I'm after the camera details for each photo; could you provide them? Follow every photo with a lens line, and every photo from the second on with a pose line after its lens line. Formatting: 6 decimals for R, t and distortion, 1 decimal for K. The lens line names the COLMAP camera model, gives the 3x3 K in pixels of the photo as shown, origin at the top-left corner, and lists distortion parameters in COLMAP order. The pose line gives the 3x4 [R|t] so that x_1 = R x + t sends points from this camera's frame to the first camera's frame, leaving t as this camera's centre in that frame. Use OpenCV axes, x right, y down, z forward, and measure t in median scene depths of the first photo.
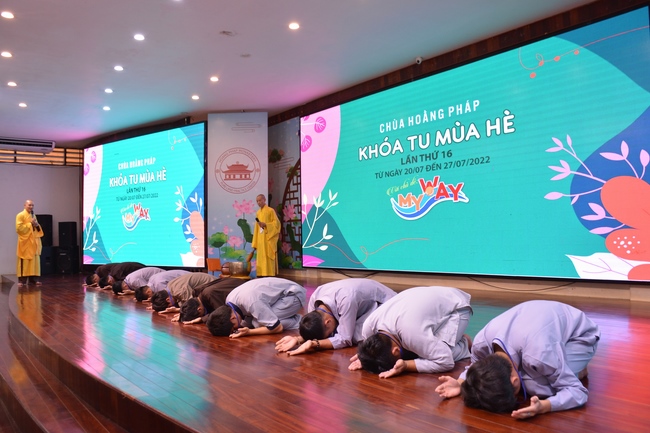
lens RADIAL K [[532.9, 0, 325.0], [0, 532.9, 216.5], [0, 0, 1]] dist [-0.112030, 0.000257]
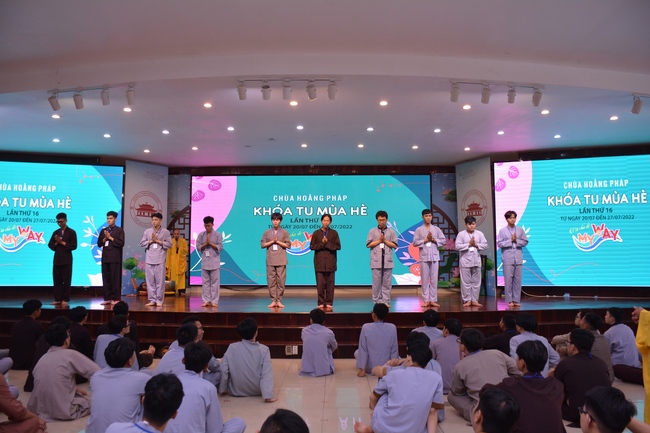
lens RADIAL K [[514.8, 0, 325.0], [0, 514.8, 216.5], [0, 0, 1]] dist [-0.141986, 0.096231]
pose [[0.625506, 0.093001, 0.774657, -1.053665], [-0.044249, 0.995501, -0.083785, 0.016707], [-0.778963, 0.018130, 0.626807, -0.117014]]
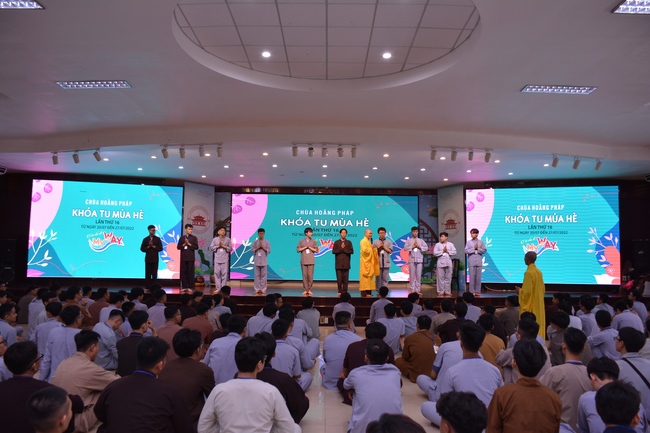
lens RADIAL K [[514.8, 0, 325.0], [0, 514.8, 216.5], [0, 0, 1]] dist [-0.141986, 0.096231]
pose [[0.610446, 0.102255, 0.785430, -1.474656], [-0.058270, 0.994742, -0.084217, 0.016775], [-0.789912, 0.005643, 0.613195, -0.348556]]
